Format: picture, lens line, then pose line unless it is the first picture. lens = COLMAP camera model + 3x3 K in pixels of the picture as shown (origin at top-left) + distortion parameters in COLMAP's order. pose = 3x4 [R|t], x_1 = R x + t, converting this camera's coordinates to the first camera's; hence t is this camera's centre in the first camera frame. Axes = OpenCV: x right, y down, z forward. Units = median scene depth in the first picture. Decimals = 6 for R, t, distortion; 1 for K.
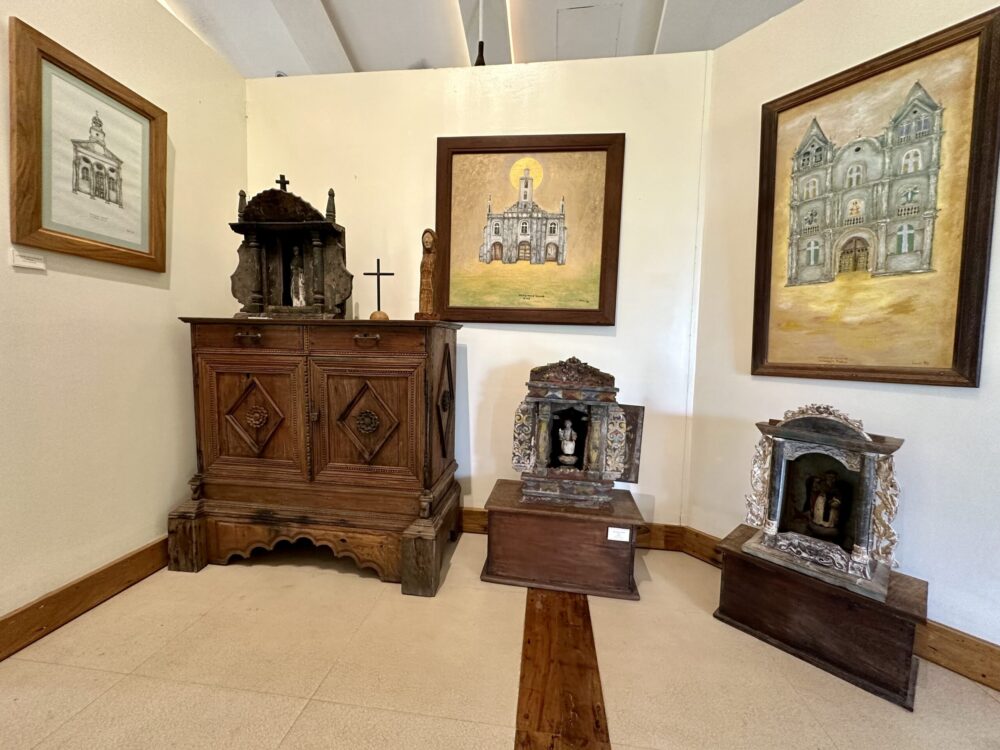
lens RADIAL K [[398.1, 0, 499.5], [0, 398.1, 371.2], [0, 0, 1]] dist [0.001602, -0.000121]
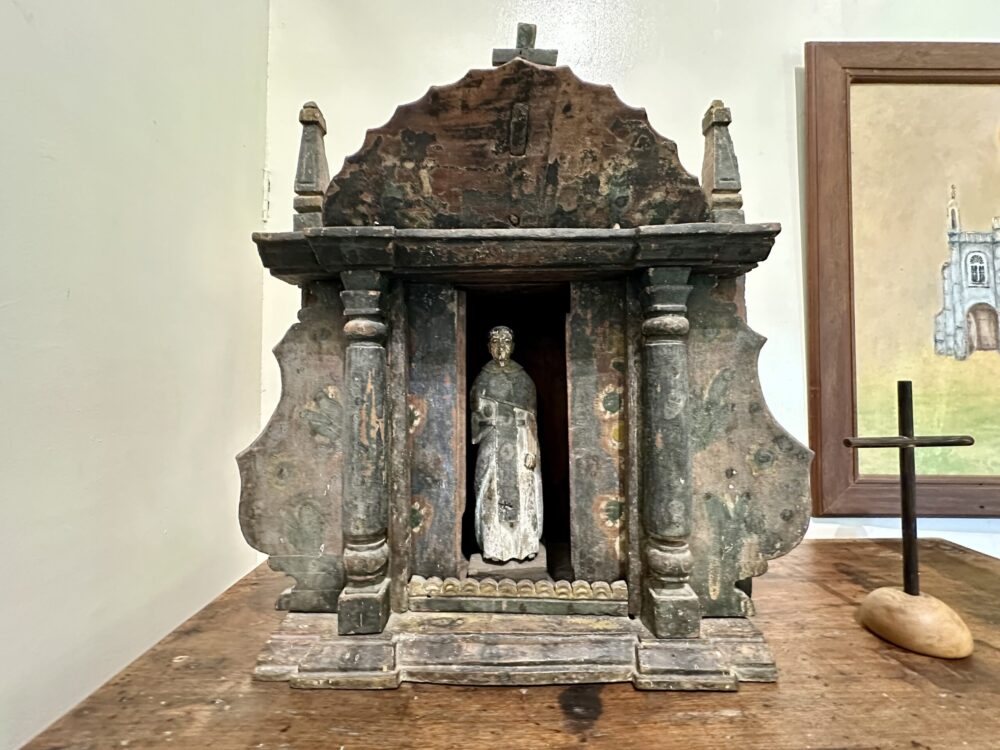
lens RADIAL K [[398.1, 0, 498.7], [0, 398.1, 373.9], [0, 0, 1]] dist [0.001602, -0.000121]
pose [[0.990997, -0.027449, 0.131043, -0.602401], [0.041208, 0.993779, -0.103469, -0.279237], [-0.127388, 0.107938, 0.985962, 0.811675]]
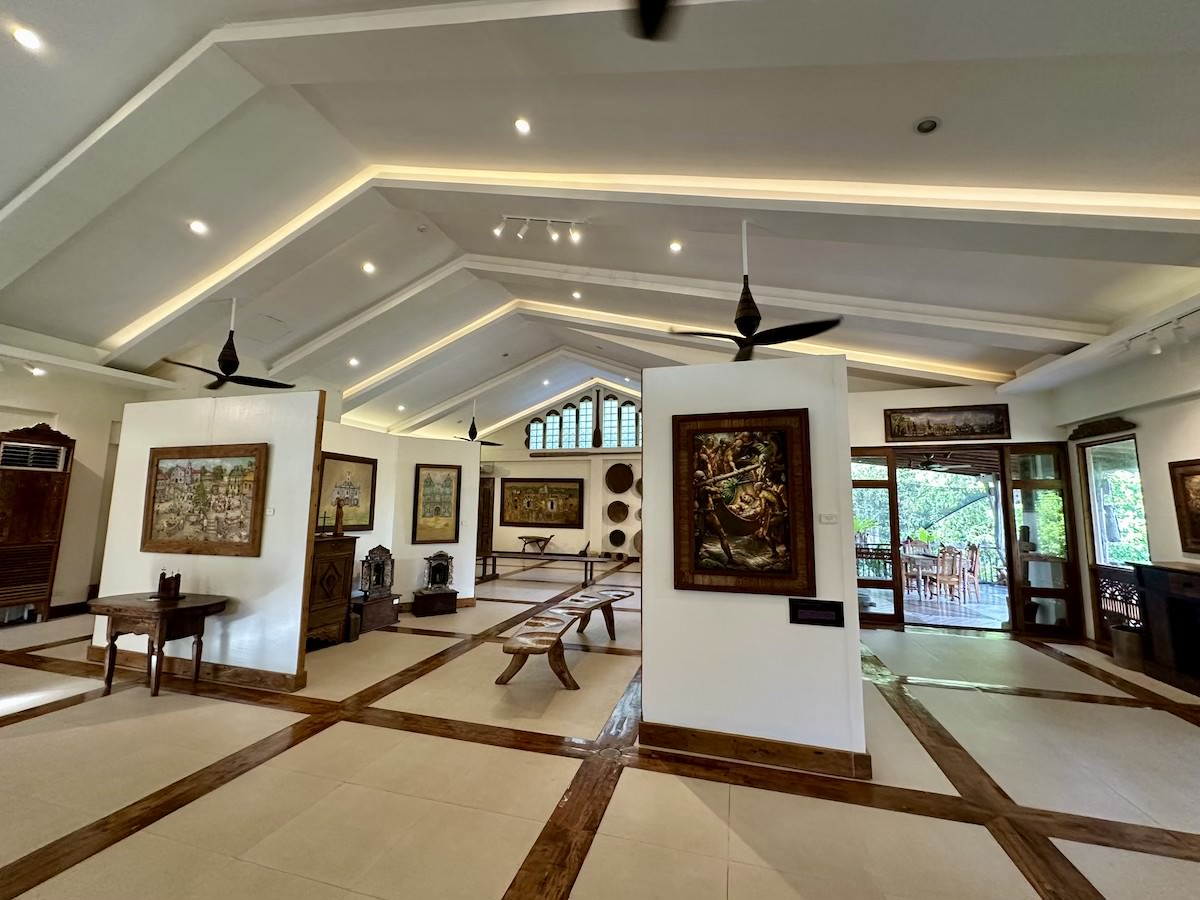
lens RADIAL K [[477.7, 0, 596.8], [0, 477.7, 449.4], [0, 0, 1]] dist [0.001602, -0.000121]
pose [[0.153007, 0.095495, 0.983600, -2.992707], [0.052930, 0.993099, -0.104651, -0.270755], [-0.986807, 0.068075, 0.146896, -1.076198]]
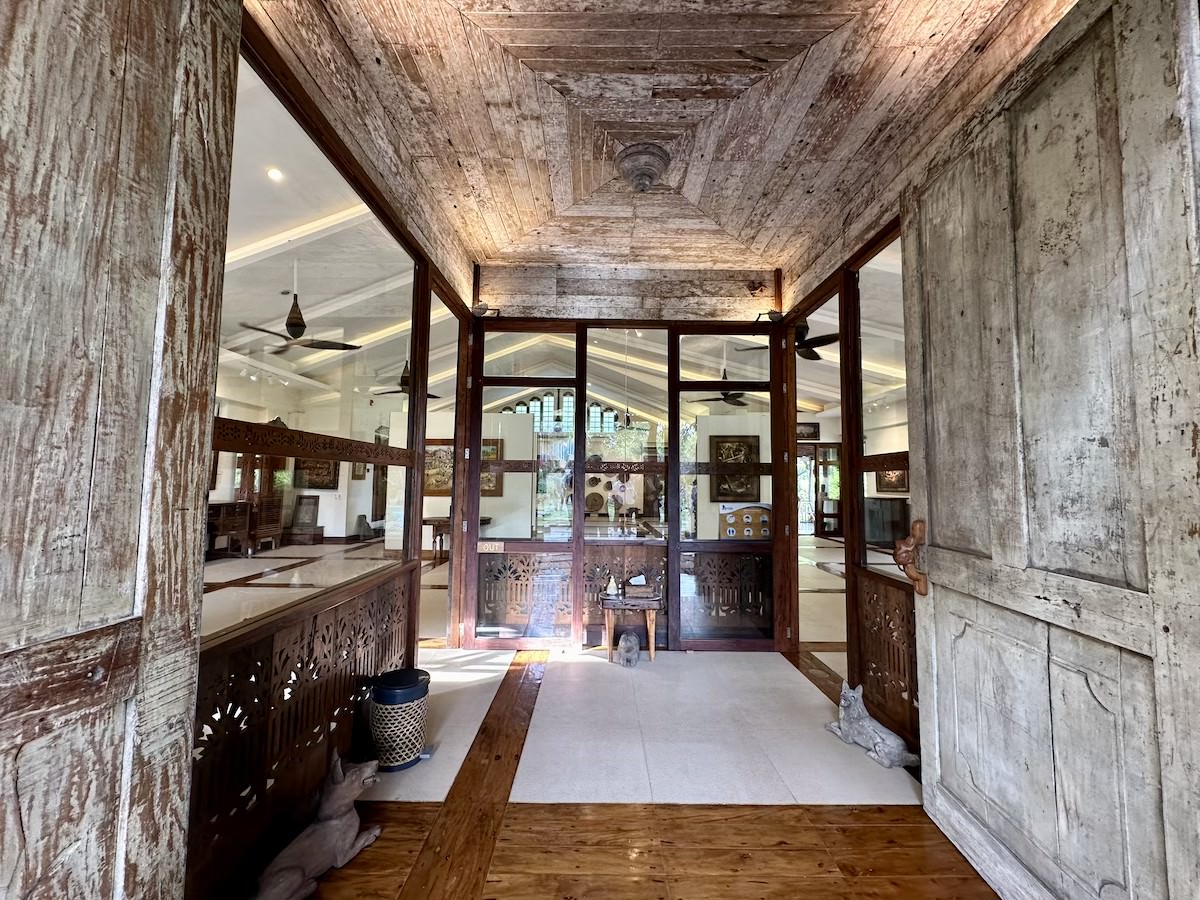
lens RADIAL K [[477.7, 0, 599.2], [0, 477.7, 448.6], [0, 0, 1]] dist [0.001602, -0.000121]
pose [[-0.131144, 0.045869, 0.990302, -5.132562], [0.049077, 0.998005, -0.039727, -0.306568], [-0.990148, 0.043391, -0.133133, 0.283750]]
